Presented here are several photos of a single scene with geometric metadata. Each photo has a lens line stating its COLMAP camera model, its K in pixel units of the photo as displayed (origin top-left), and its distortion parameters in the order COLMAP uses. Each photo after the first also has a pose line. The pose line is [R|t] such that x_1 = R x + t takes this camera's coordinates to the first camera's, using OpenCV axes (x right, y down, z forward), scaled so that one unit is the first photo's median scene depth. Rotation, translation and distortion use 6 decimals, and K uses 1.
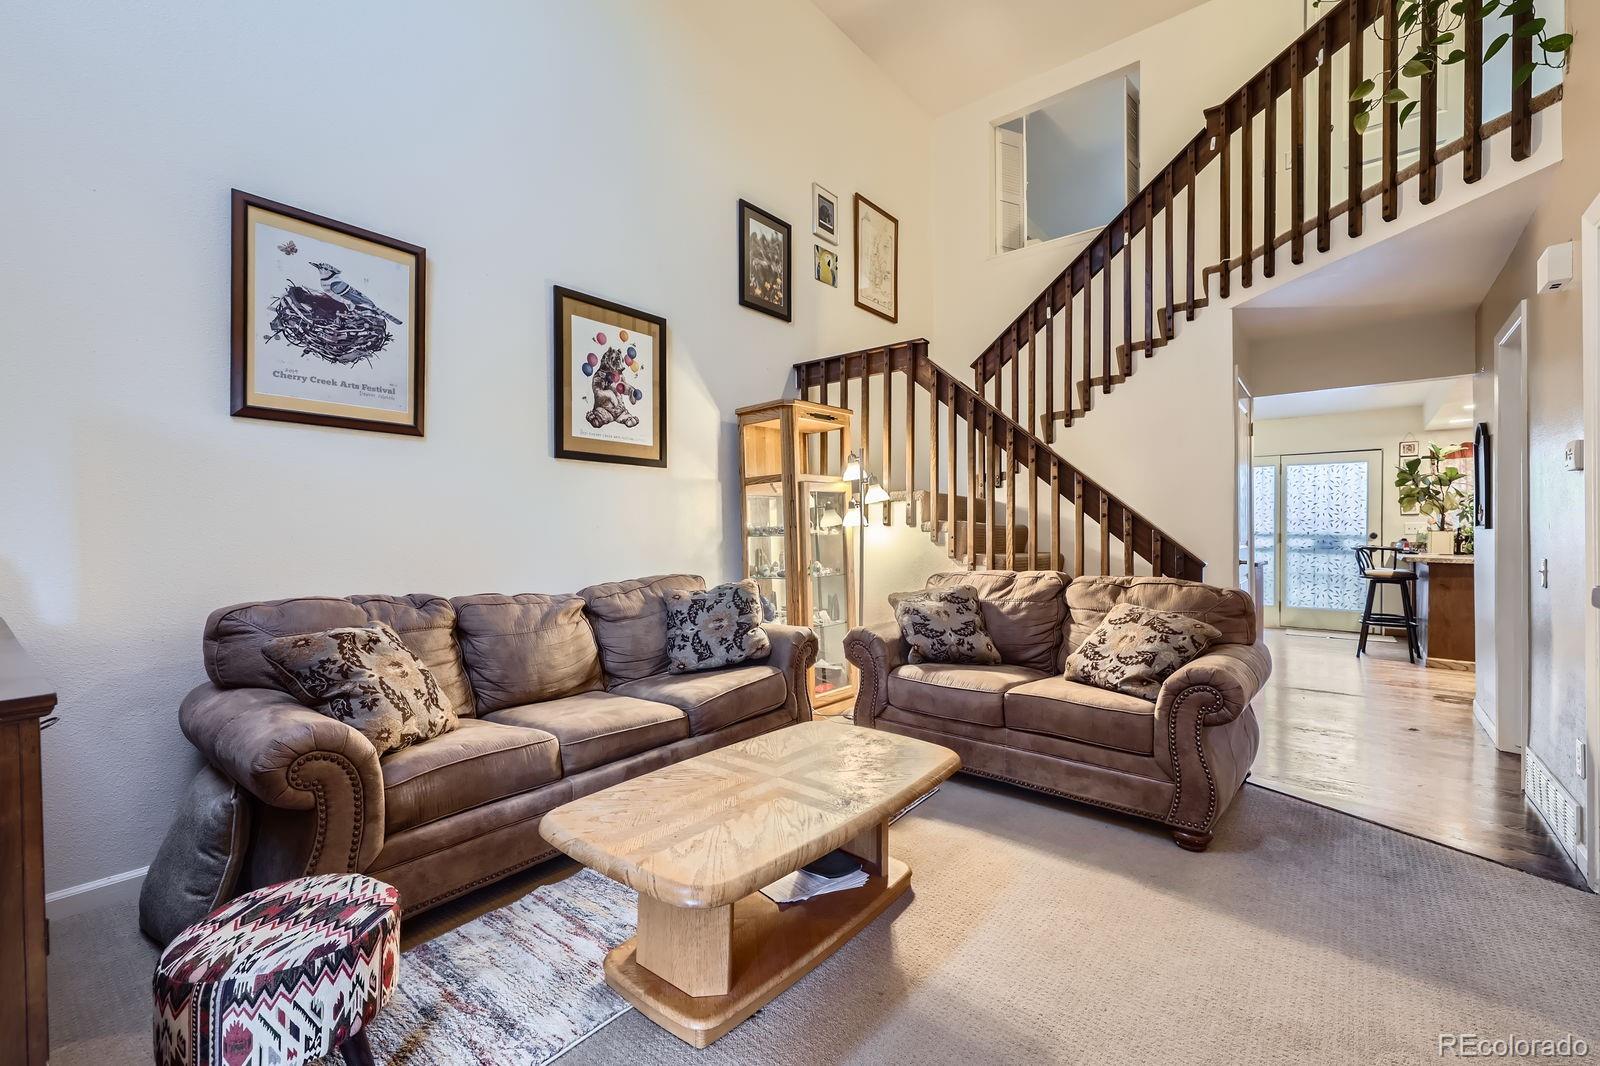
lens RADIAL K [[675.9, 0, 794.8], [0, 675.9, 540.6], [0, 0, 1]] dist [0.003653, -0.000049]
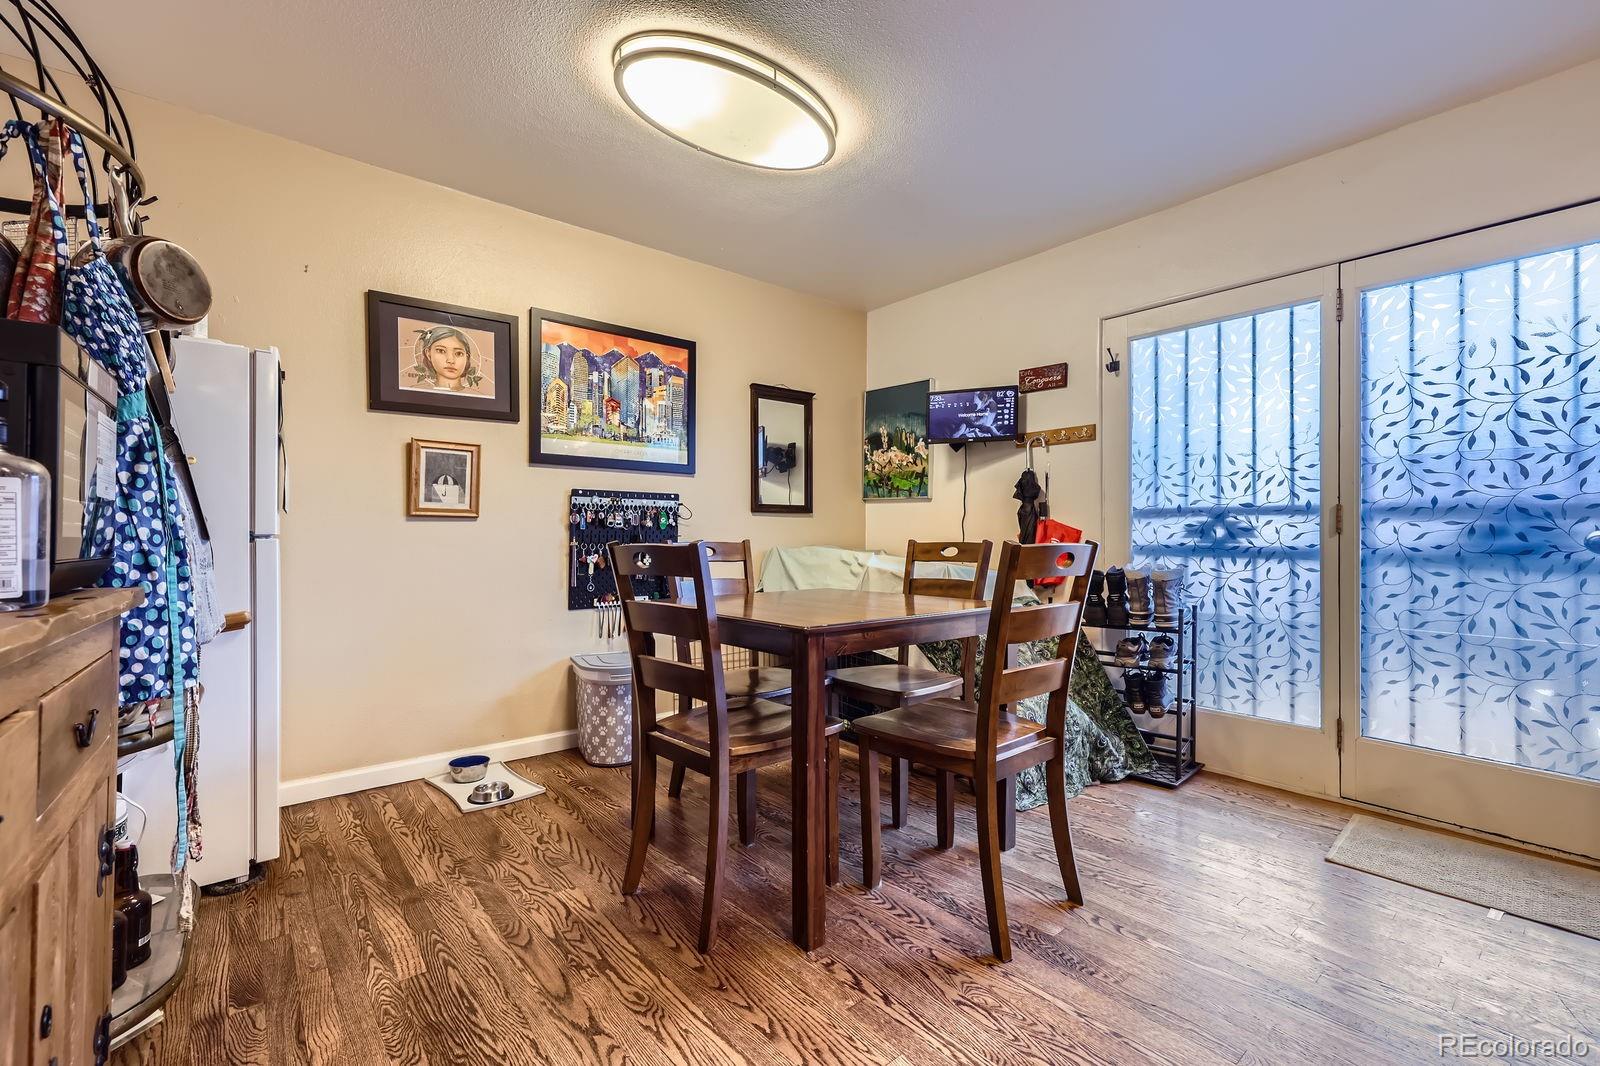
lens RADIAL K [[675.9, 0, 802.0], [0, 675.9, 527.5], [0, 0, 1]] dist [0.003653, -0.000049]
pose [[0.983921, -0.000295, -0.178605, 0.535084], [-0.003039, 0.999826, -0.018392, 0.006837], [0.178580, 0.018639, 0.983749, 0.653911]]
